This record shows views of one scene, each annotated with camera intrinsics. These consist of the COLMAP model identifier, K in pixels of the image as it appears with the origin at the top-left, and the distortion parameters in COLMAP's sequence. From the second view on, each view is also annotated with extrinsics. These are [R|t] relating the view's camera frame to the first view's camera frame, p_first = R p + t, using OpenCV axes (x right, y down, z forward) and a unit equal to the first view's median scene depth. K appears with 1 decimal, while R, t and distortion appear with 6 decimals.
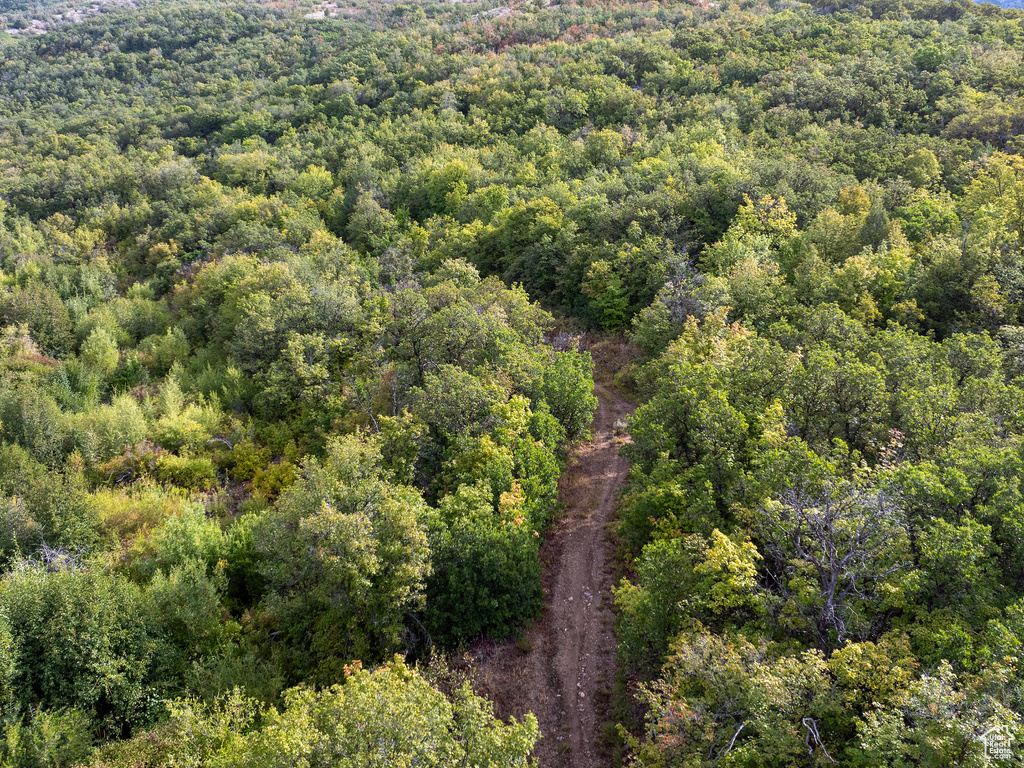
lens RADIAL K [[955.8, 0, 519.5], [0, 955.8, 382.0], [0, 0, 1]] dist [-0.014741, 0.000000]
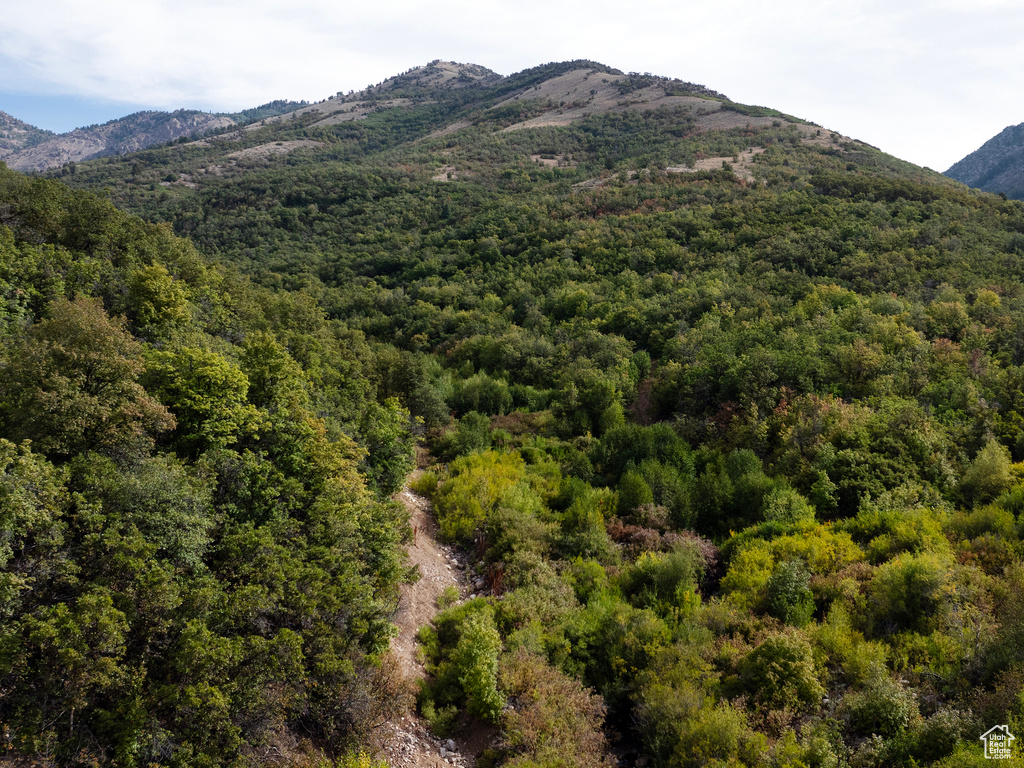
lens RADIAL K [[956.4, 0, 627.4], [0, 956.4, 379.2], [0, 0, 1]] dist [-0.007454, 0.000000]
pose [[0.999592, -0.002083, 0.028481, -0.020214], [0.006054, 0.990122, -0.140076, 0.125054], [-0.027908, 0.140191, 0.989731, -0.507338]]
